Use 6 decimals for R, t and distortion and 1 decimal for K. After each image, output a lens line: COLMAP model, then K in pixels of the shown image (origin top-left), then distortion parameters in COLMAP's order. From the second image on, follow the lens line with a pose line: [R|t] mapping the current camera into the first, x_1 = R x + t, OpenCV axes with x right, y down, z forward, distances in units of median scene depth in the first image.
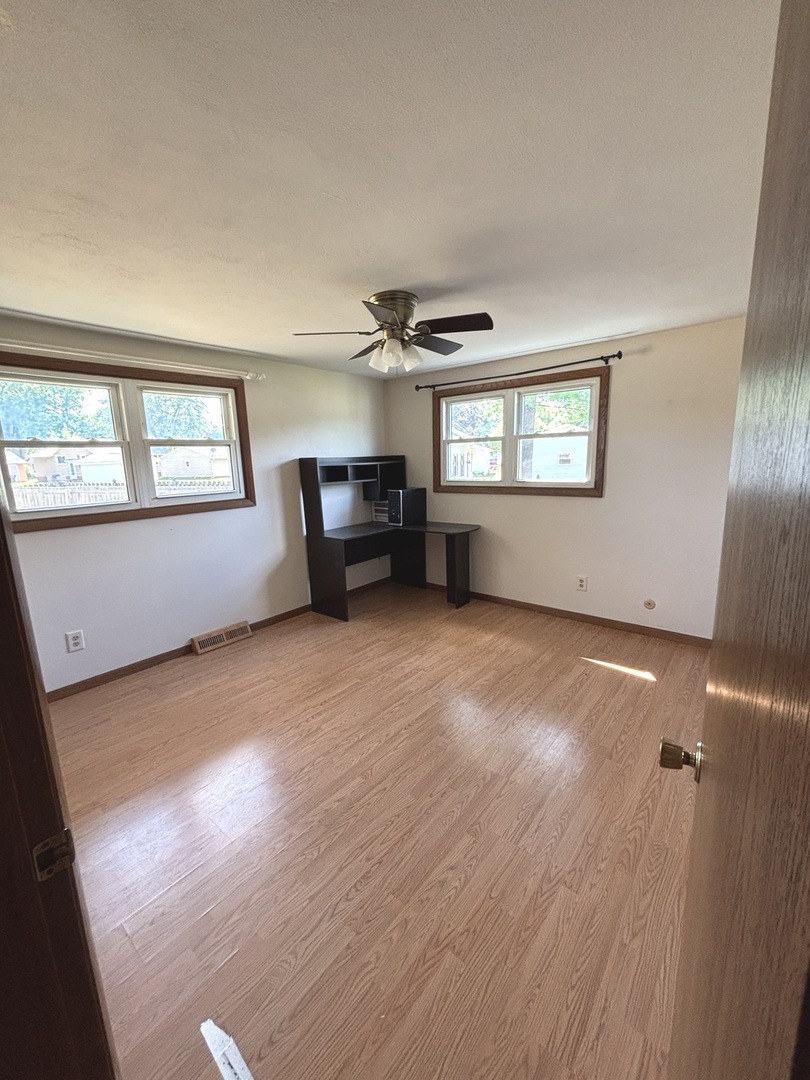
lens RADIAL K [[435.8, 0, 405.0], [0, 435.8, 540.0], [0, 0, 1]] dist [0.001759, 0.000268]
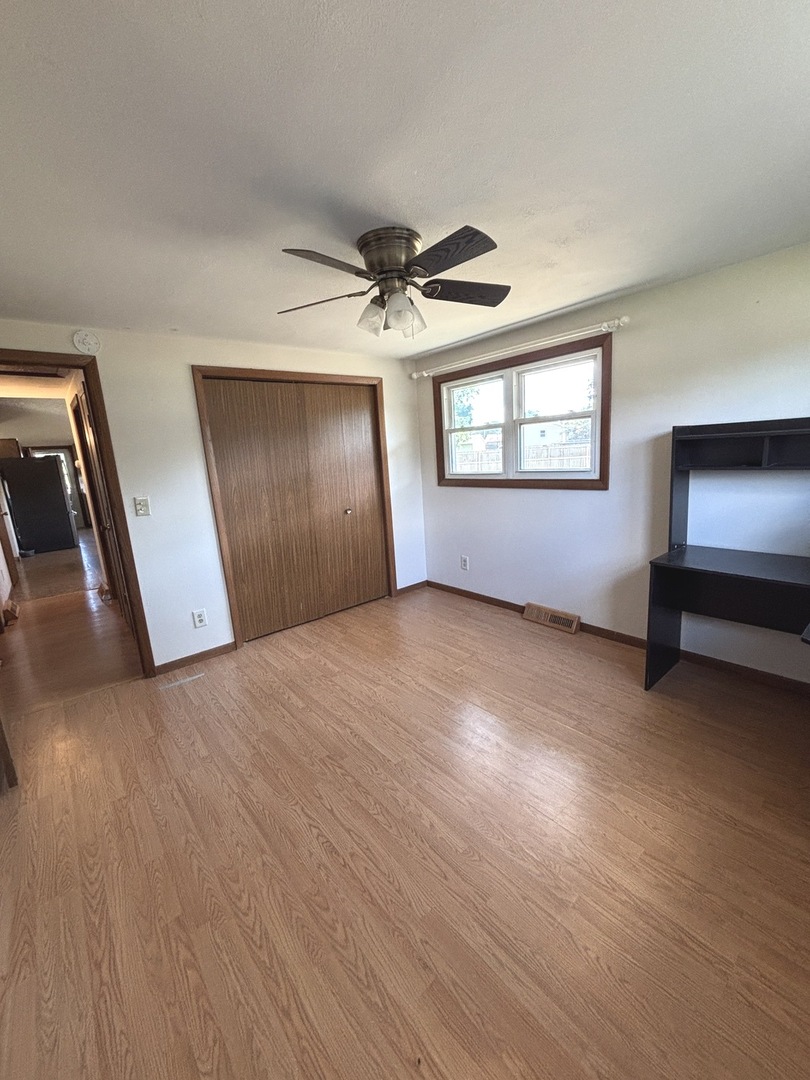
lens RADIAL K [[435.8, 0, 405.0], [0, 435.8, 540.0], [0, 0, 1]] dist [0.001759, 0.000268]
pose [[-0.177503, 0.239445, -0.954546, 0.594617], [-0.116610, 0.957998, 0.261996, -0.181830], [0.977187, 0.157815, -0.142126, 0.875205]]
